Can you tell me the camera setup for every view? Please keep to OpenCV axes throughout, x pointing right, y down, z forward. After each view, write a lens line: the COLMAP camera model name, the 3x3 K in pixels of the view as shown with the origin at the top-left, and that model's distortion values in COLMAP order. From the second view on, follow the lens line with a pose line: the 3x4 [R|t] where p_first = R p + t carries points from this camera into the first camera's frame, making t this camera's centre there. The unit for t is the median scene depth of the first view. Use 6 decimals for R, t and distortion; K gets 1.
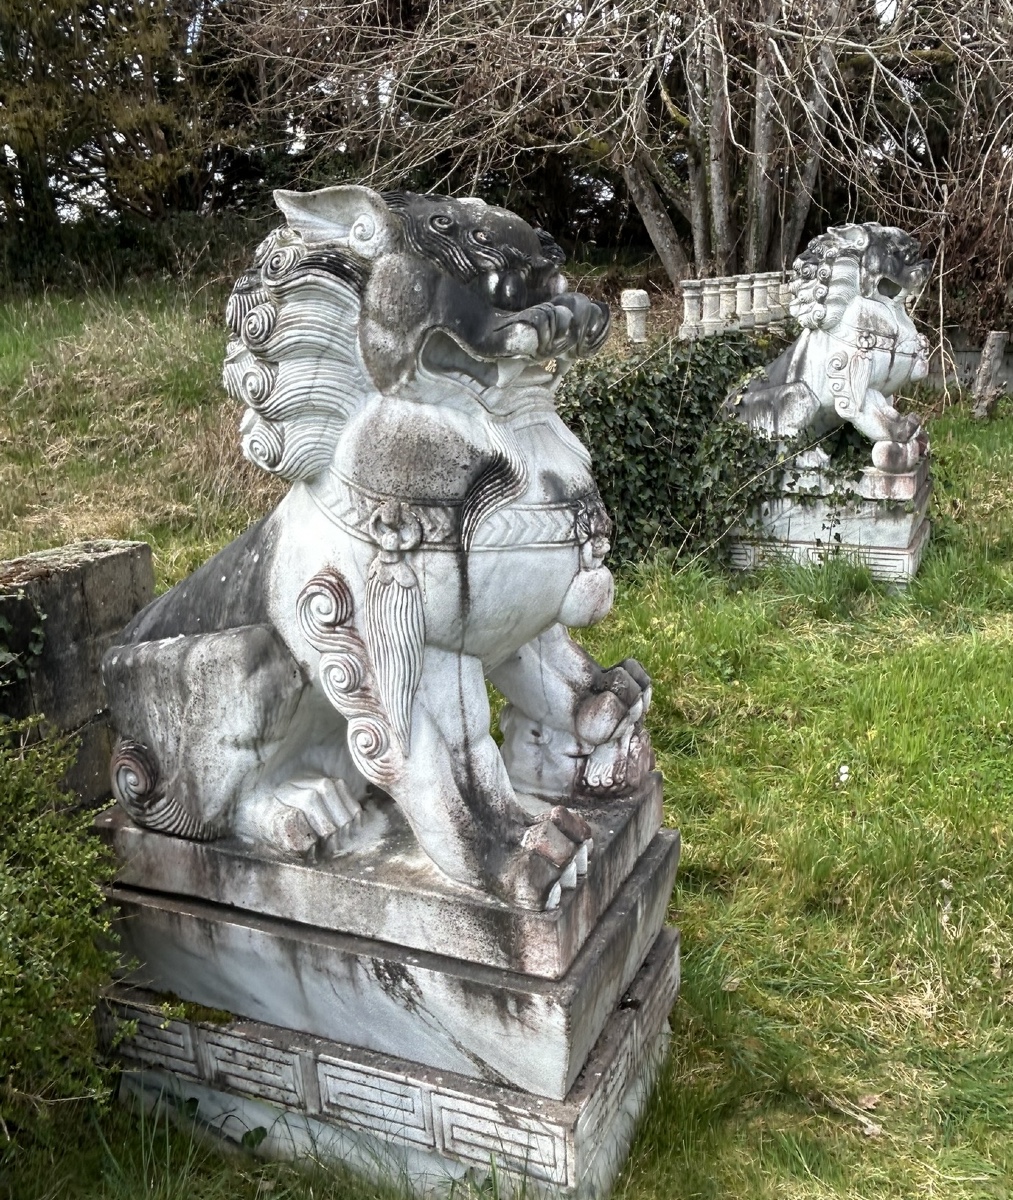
lens RADIAL K [[1151.9, 0, 560.6], [0, 1151.9, 608.0], [0, 0, 1]] dist [0.016478, 0.013505]
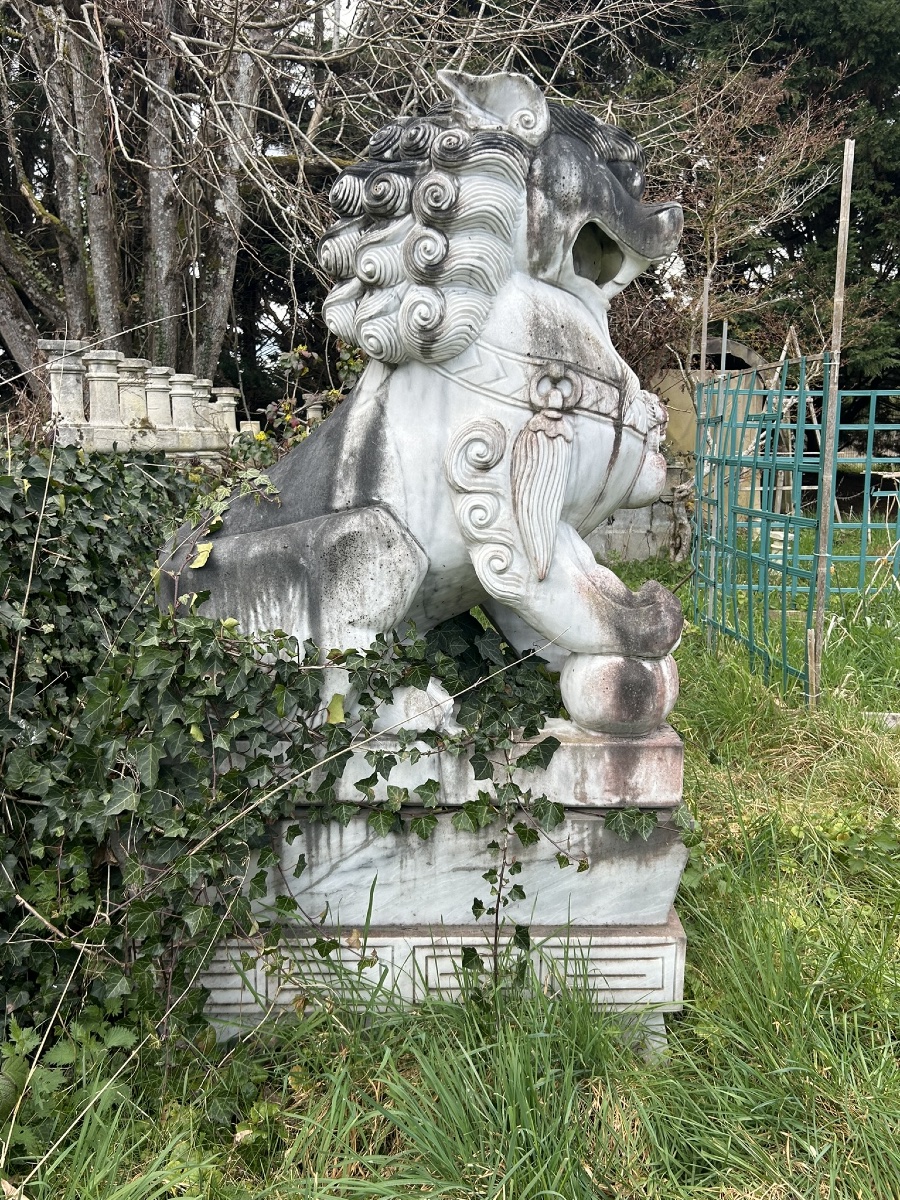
lens RADIAL K [[1000.7, 0, 444.5], [0, 1000.7, 605.6], [0, 0, 1]] dist [0.143057, -0.336226]
pose [[0.901065, -0.032838, 0.432440, 0.088543], [0.094491, 0.988039, -0.121860, -0.122806], [-0.423266, 0.150665, 0.893390, 0.707869]]
